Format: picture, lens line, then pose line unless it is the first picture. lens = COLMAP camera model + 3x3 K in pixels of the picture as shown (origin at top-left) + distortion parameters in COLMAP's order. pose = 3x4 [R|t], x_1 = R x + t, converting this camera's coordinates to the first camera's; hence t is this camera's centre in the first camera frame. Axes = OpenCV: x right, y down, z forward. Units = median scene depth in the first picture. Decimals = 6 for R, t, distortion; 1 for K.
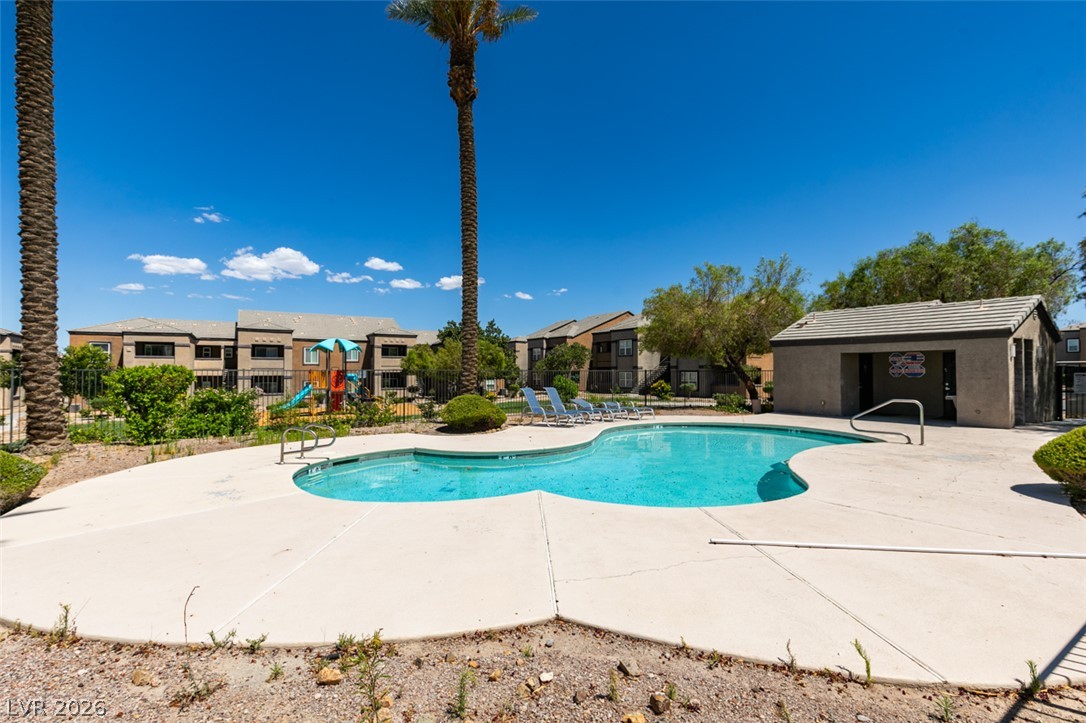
lens RADIAL K [[487.5, 0, 540.5], [0, 487.5, 361.7], [0, 0, 1]] dist [0.002787, -0.000346]
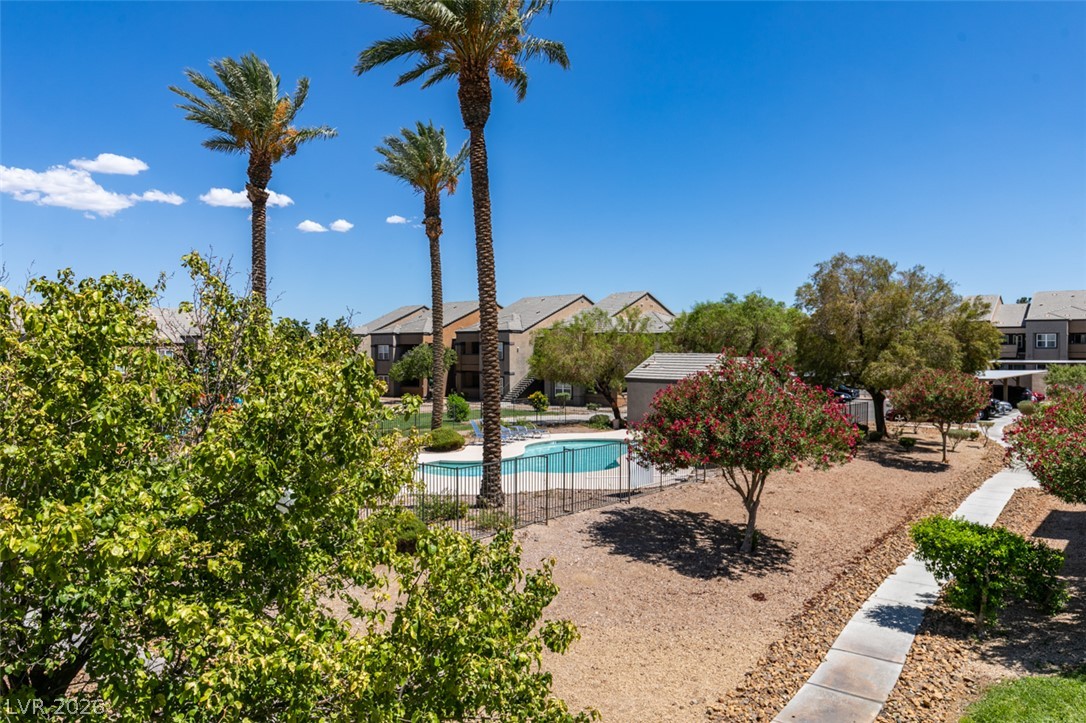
lens RADIAL K [[758.6, 0, 543.0], [0, 758.6, 361.6], [0, 0, 1]] dist [-0.002069, -0.000159]
pose [[0.960409, -0.008769, 0.278457, -0.247060], [-0.002088, 0.999250, 0.038669, -0.116679], [-0.278588, -0.037720, 0.959670, -0.698147]]
